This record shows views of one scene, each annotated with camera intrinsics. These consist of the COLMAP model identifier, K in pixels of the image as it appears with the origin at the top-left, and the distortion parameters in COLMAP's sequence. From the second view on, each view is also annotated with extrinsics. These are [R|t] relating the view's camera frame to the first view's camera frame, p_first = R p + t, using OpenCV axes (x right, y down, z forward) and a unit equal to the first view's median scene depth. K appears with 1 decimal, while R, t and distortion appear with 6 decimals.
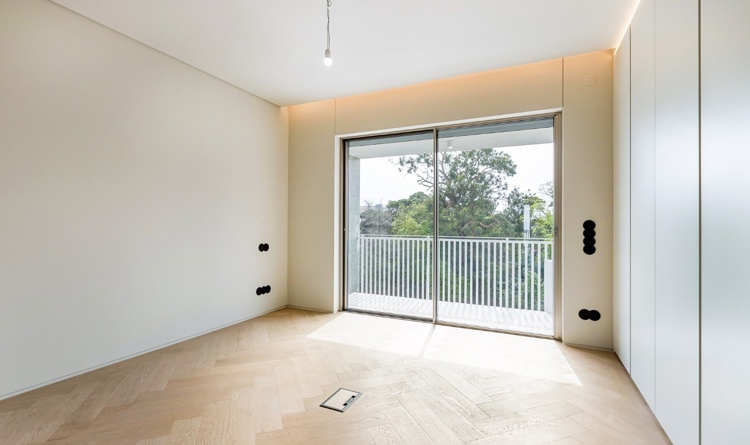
lens RADIAL K [[344.3, 0, 377.4], [0, 344.3, 216.4], [0, 0, 1]] dist [0.000255, 0.000652]
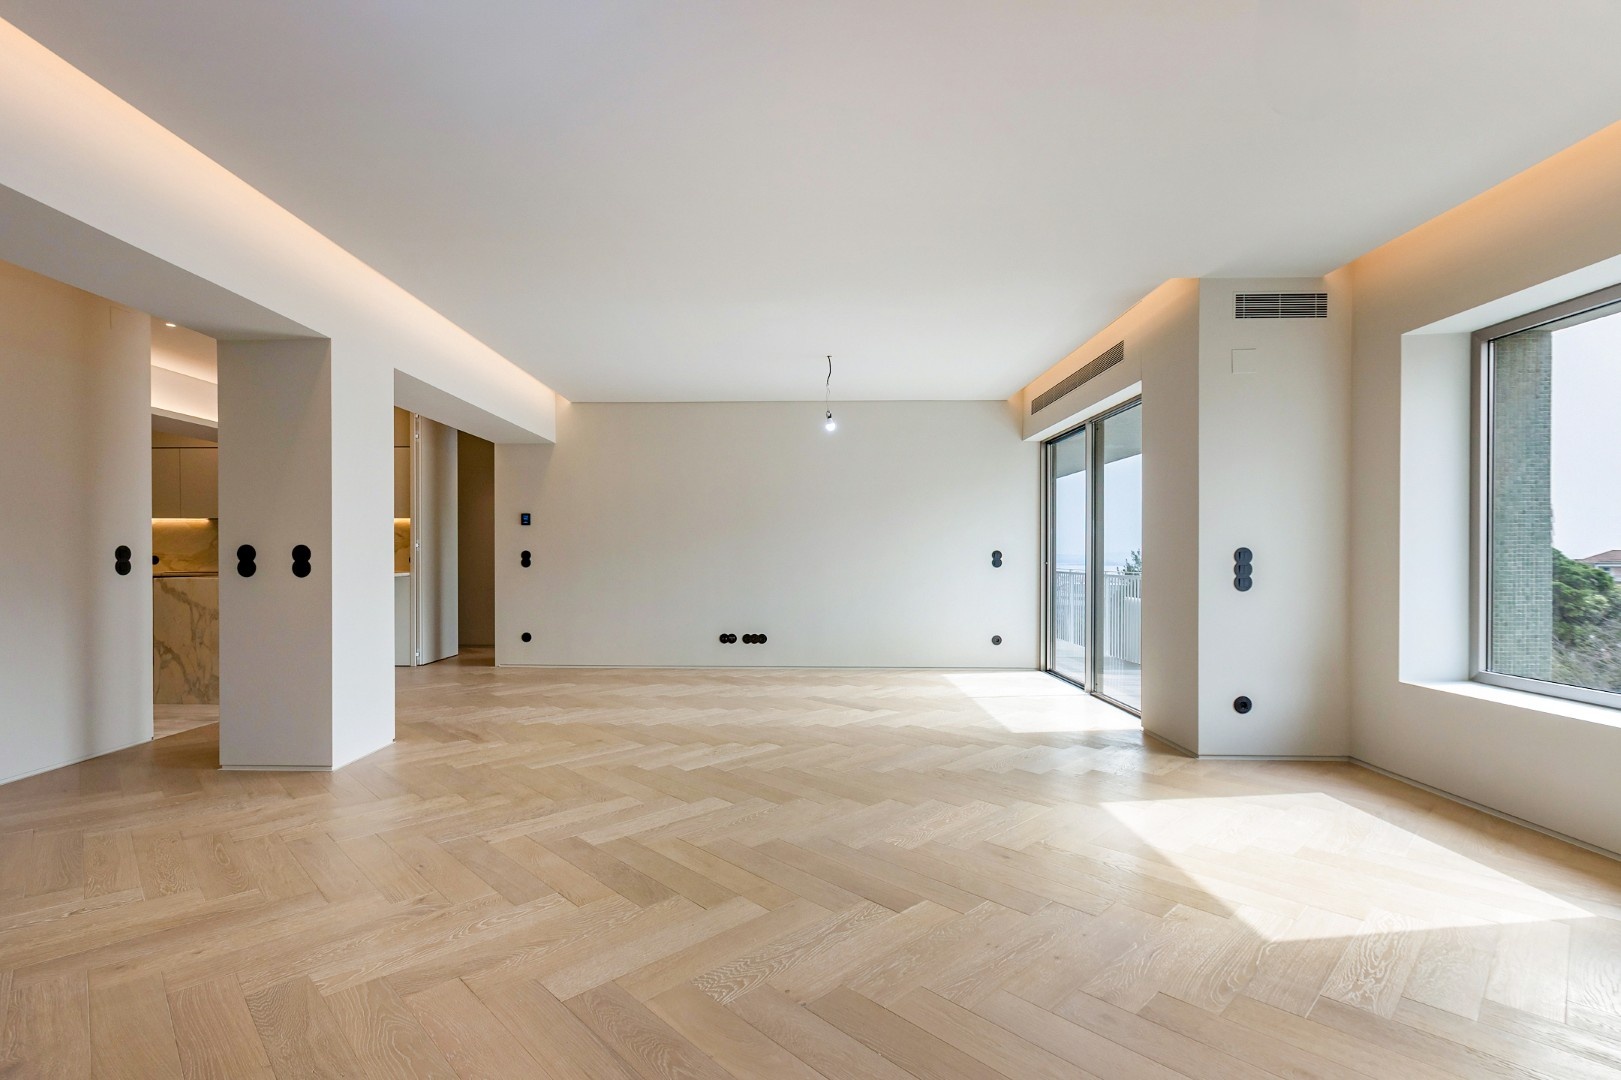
lens RADIAL K [[748.6, 0, 776.6], [0, 748.6, 558.4], [0, 0, 1]] dist [0.000355, -0.001922]
pose [[0.408475, -0.005298, -0.912754, 0.269863], [0.023625, 0.999710, 0.004770, 0.001206], [0.912464, -0.023512, 0.408481, -0.047085]]
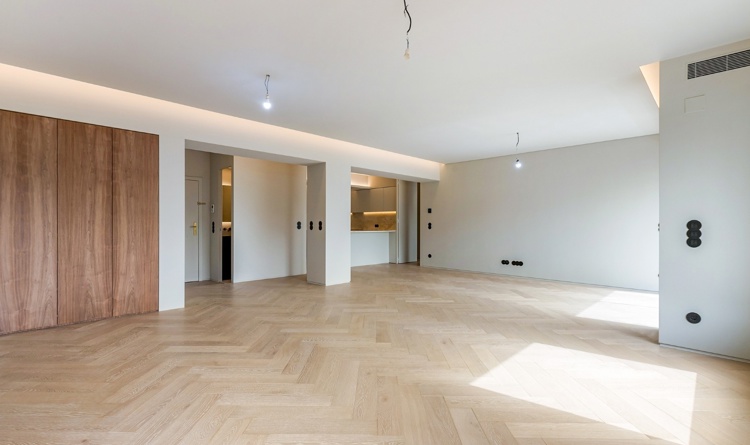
lens RADIAL K [[344.3, 0, 374.5], [0, 344.3, 224.6], [0, 0, 1]] dist [0.000255, 0.000652]
pose [[-0.331173, -0.010246, -0.943515, 0.328518], [0.014104, 0.999776, -0.015808, 0.004816], [0.943465, -0.018542, -0.330954, 0.079131]]
